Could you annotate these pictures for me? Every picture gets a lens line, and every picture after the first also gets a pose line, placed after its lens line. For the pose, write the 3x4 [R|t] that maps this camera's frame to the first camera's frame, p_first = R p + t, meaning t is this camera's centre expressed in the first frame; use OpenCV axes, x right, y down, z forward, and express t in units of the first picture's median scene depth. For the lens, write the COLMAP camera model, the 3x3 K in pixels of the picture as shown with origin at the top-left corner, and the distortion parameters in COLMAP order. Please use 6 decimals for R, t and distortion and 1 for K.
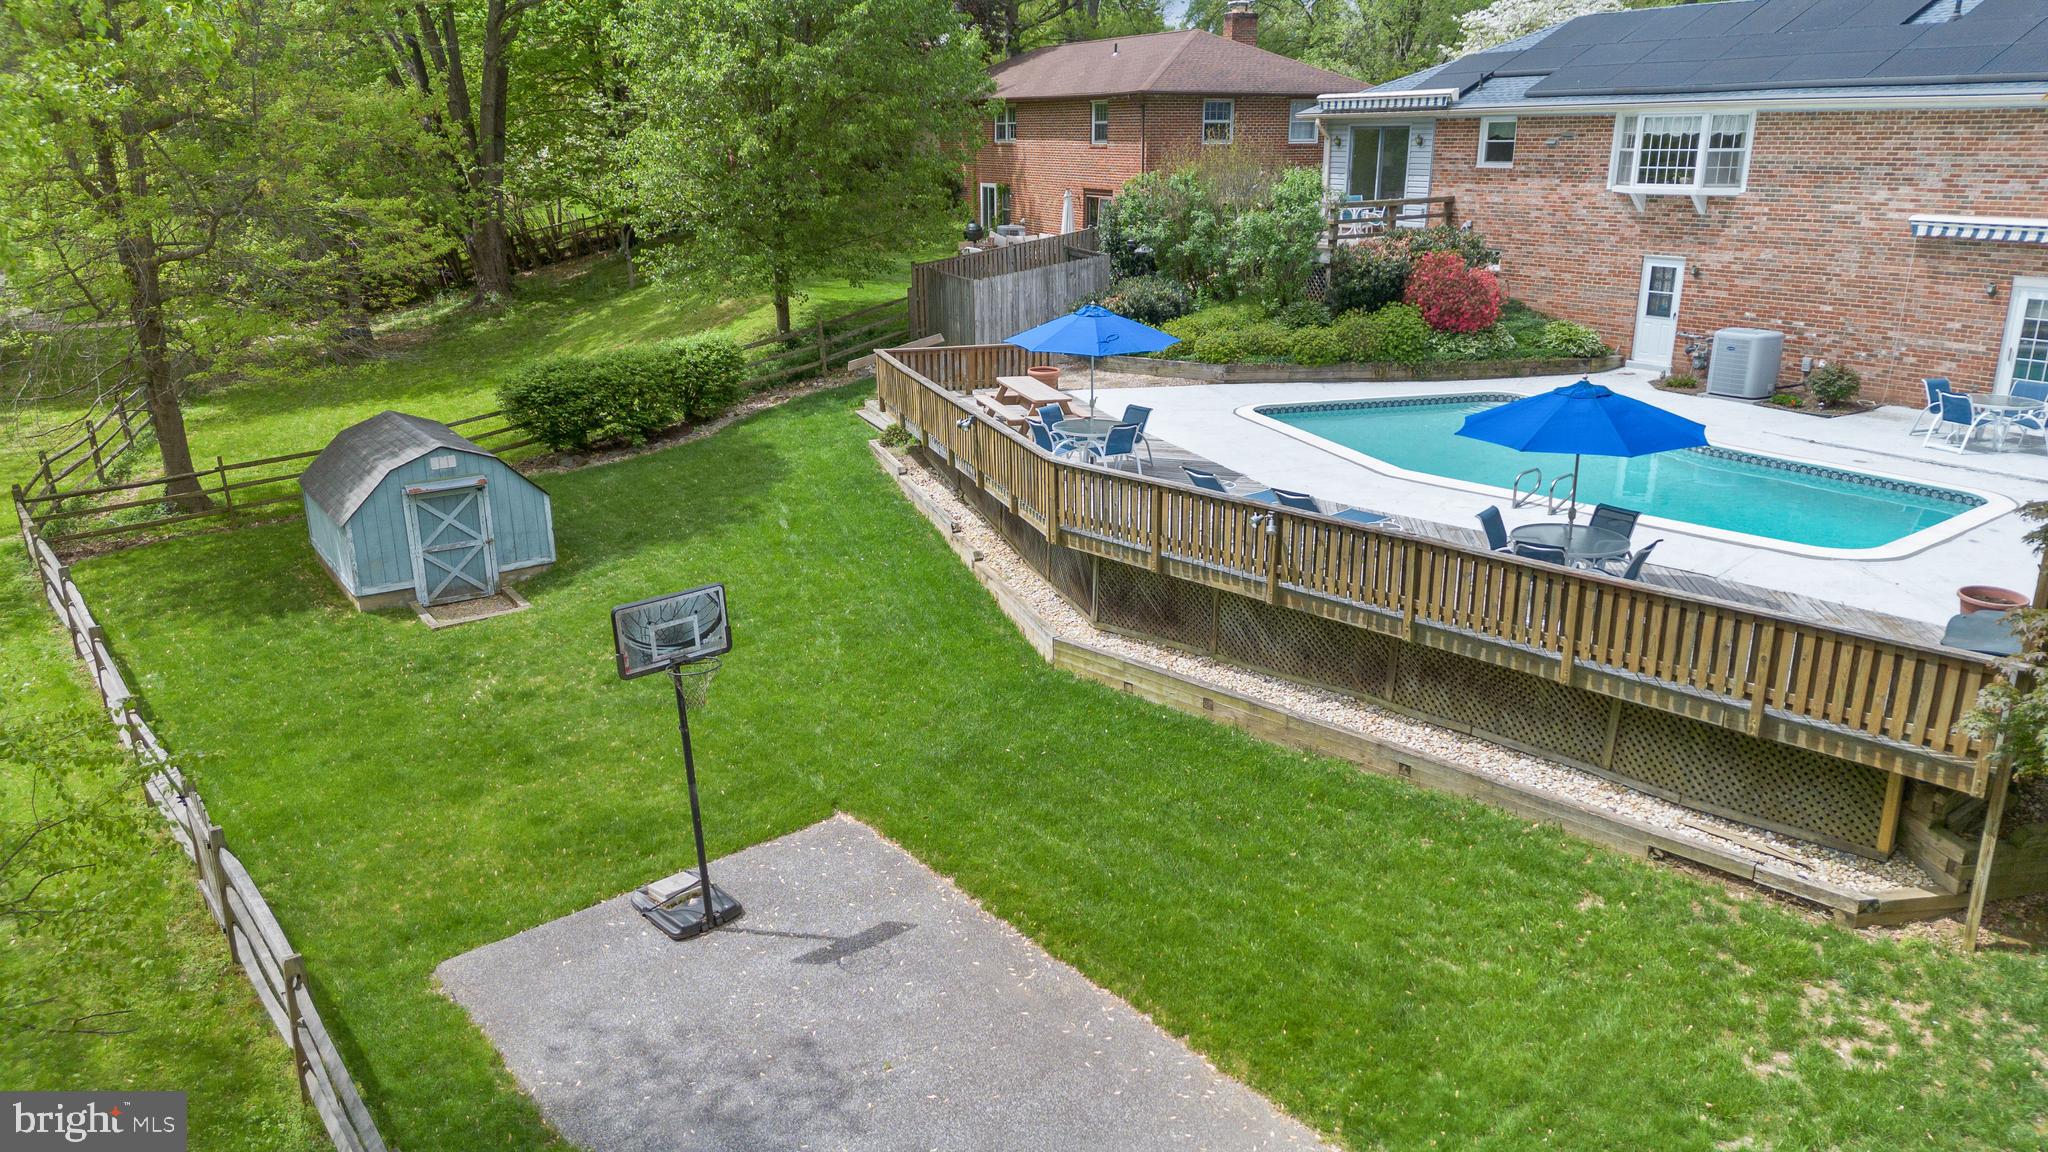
lens RADIAL K [[1413.7, 0, 1024.0], [0, 1413.7, 576.0], [0, 0, 1]] dist [0.089934, -0.083778]
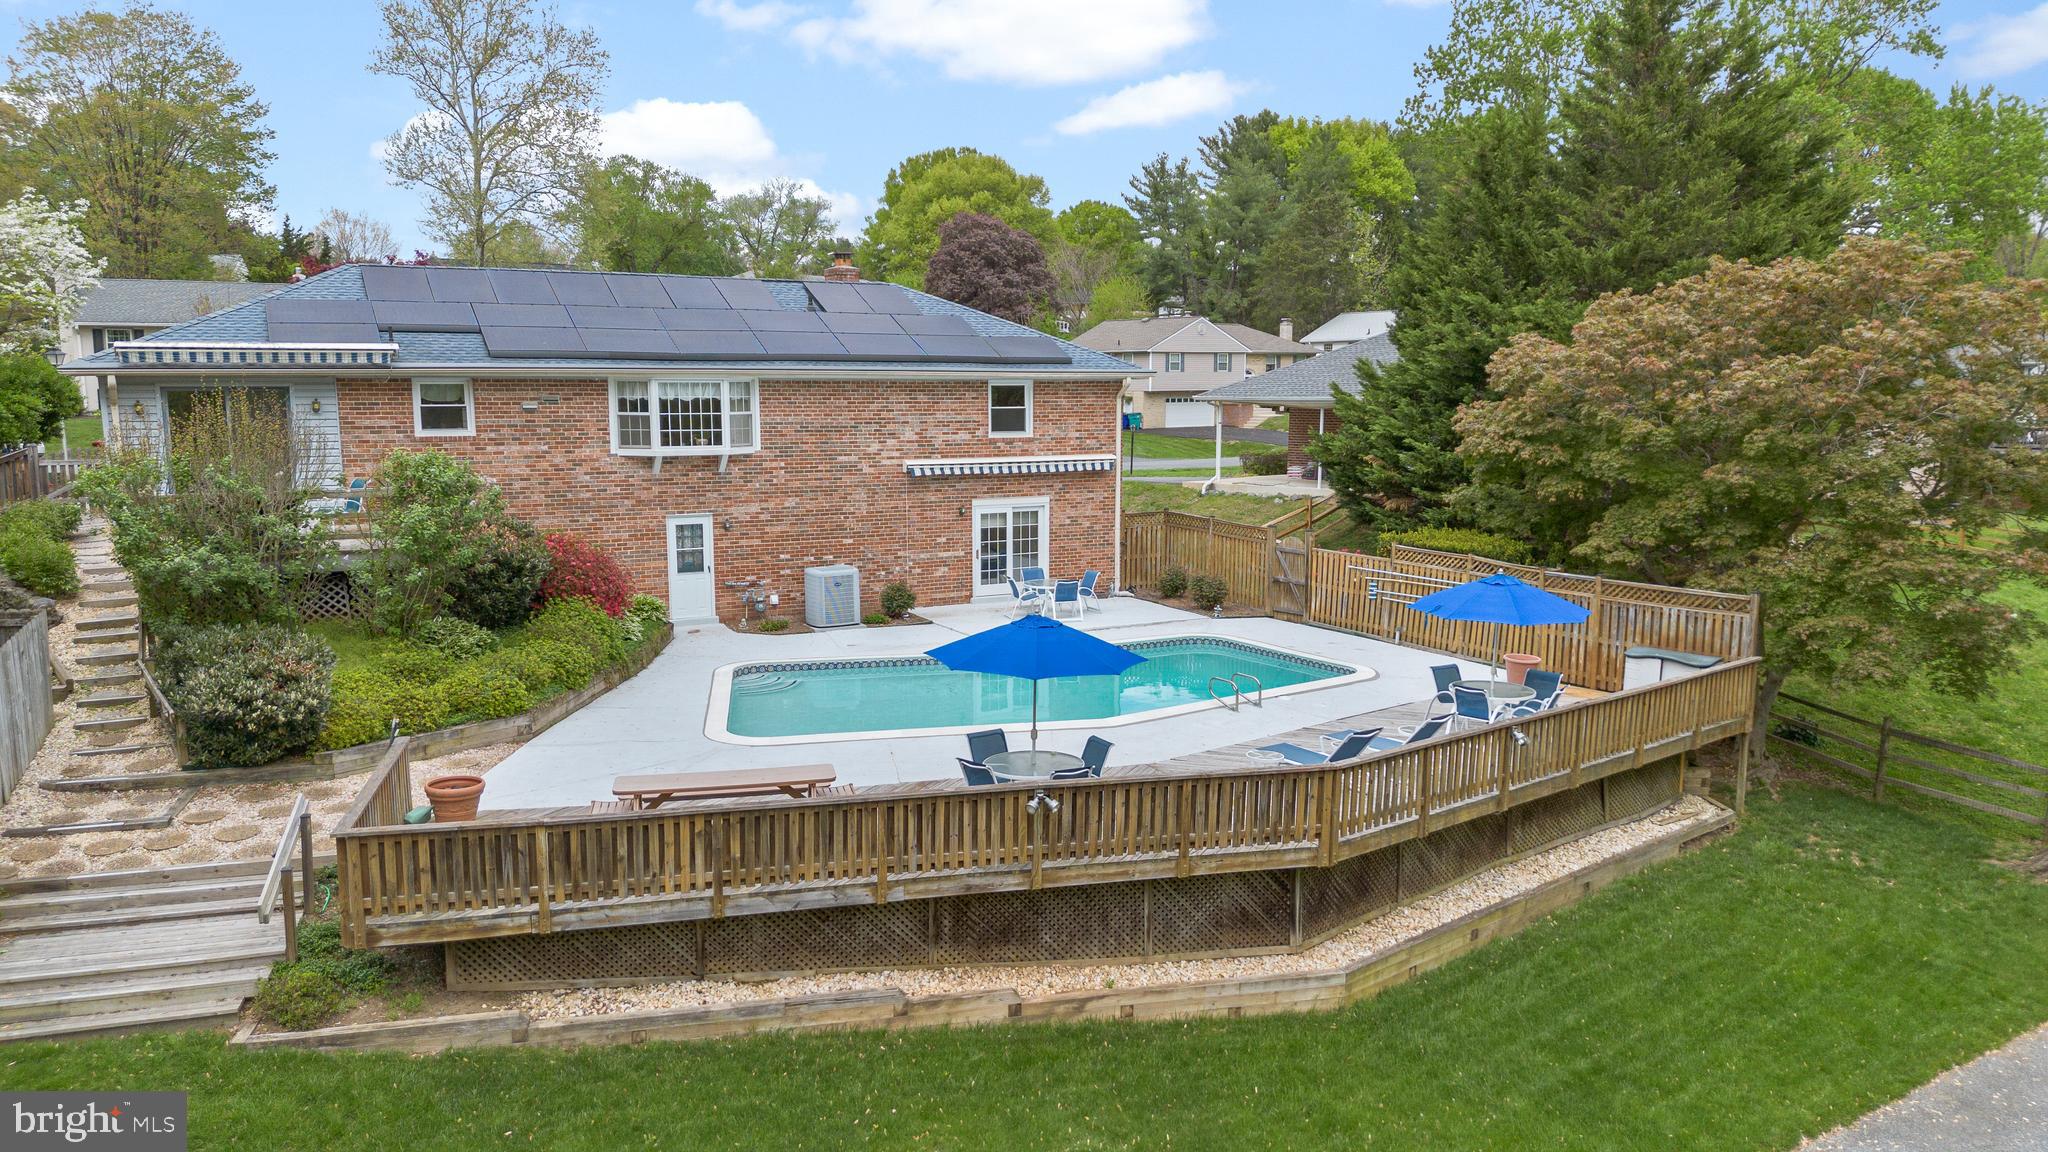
lens RADIAL K [[1428.6, 0, 1024.0], [0, 1428.6, 576.0], [0, 0, 1]] dist [0.105688, -0.199405]
pose [[0.088382, -0.133763, 0.987064, -0.562102], [0.295428, 0.949875, 0.102270, -0.224642], [-0.951268, 0.282567, 0.123469, 0.693198]]
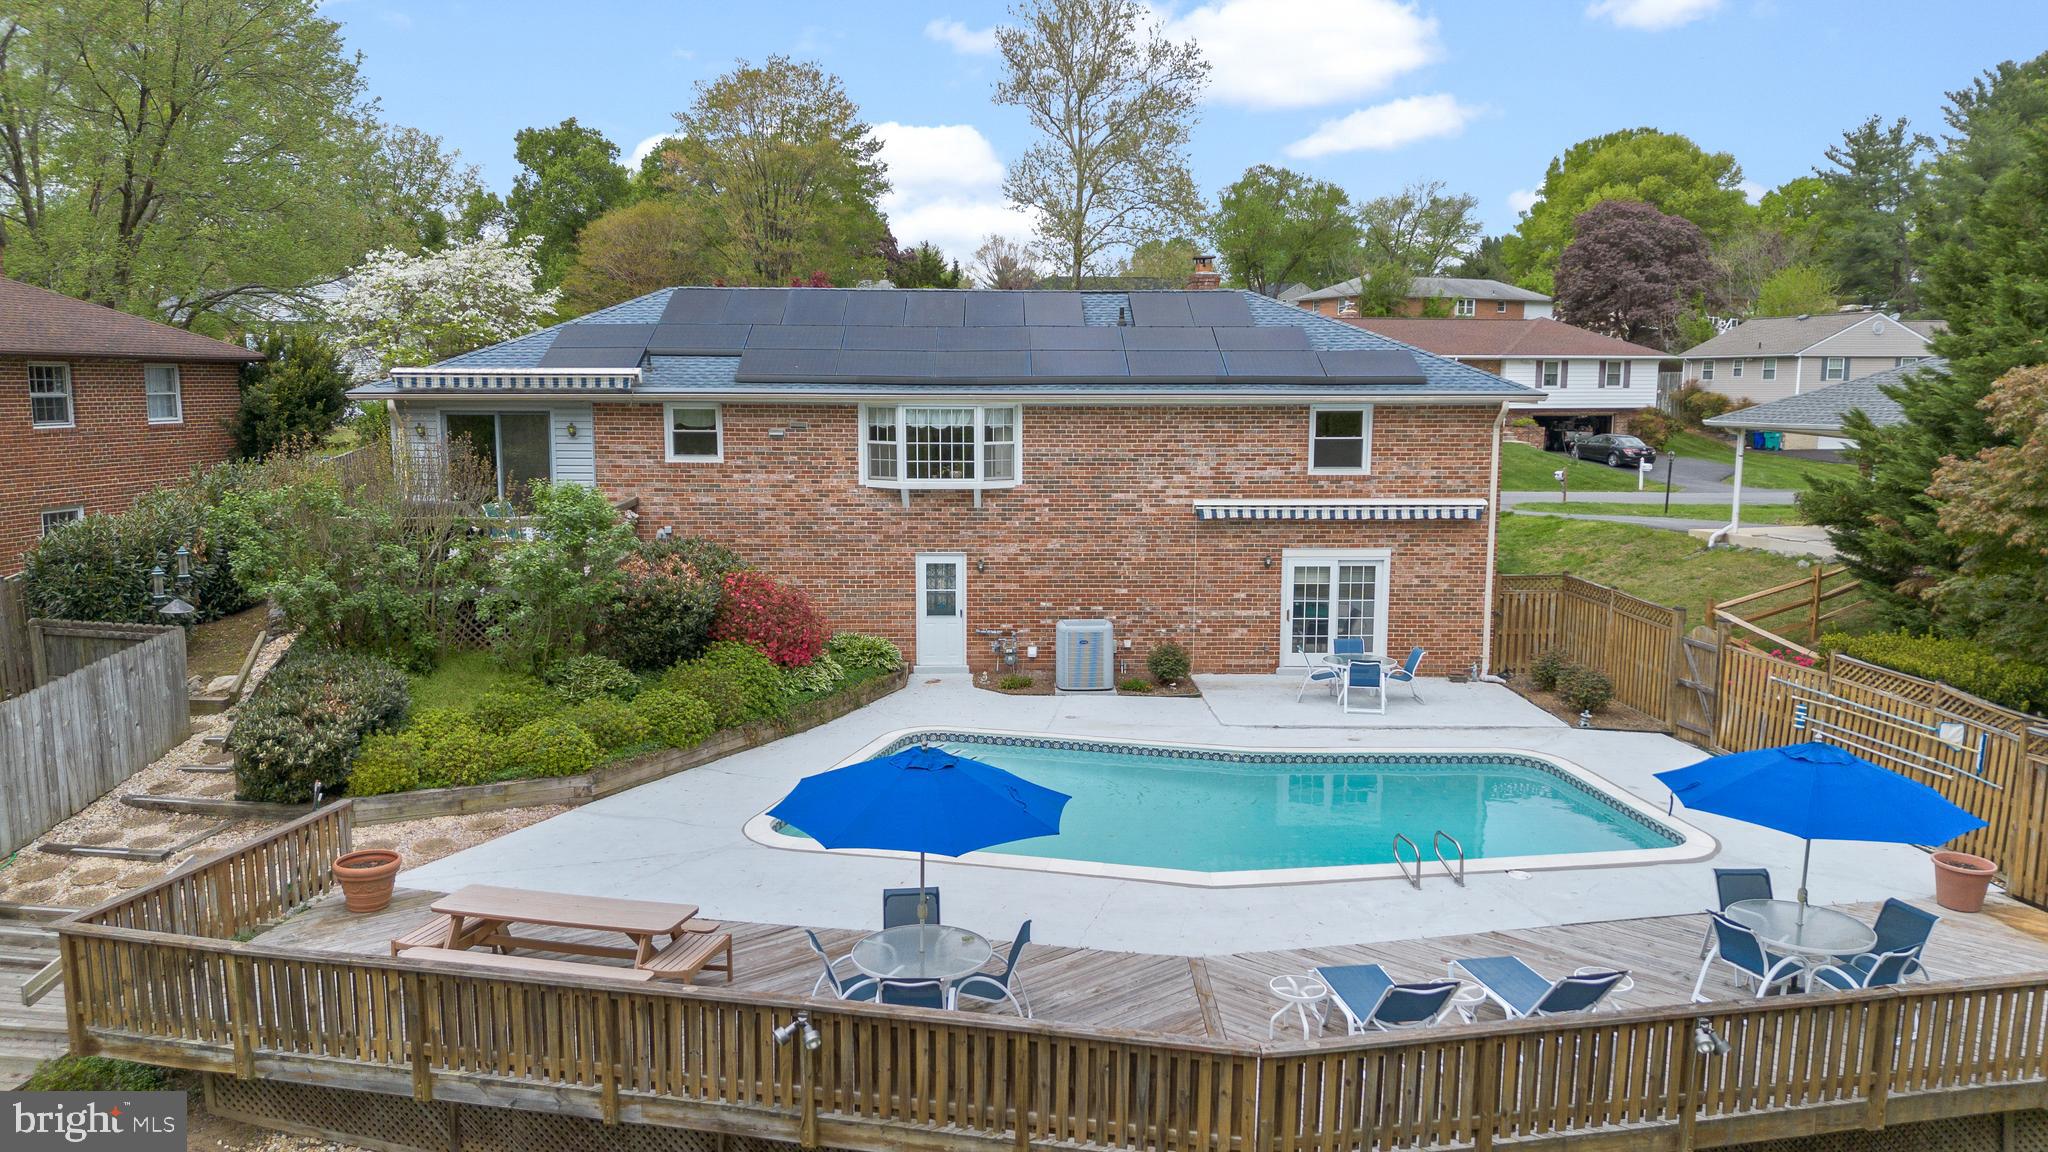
lens RADIAL K [[1421.9, 0, 1005.7], [0, 1421.9, 584.3], [0, 0, 1]] dist [0.082320, -0.098301]
pose [[0.524308, -0.115274, 0.843690, -0.319709], [0.249566, 0.968089, -0.022821, -0.179113], [-0.814137, 0.222521, 0.536345, 0.502097]]
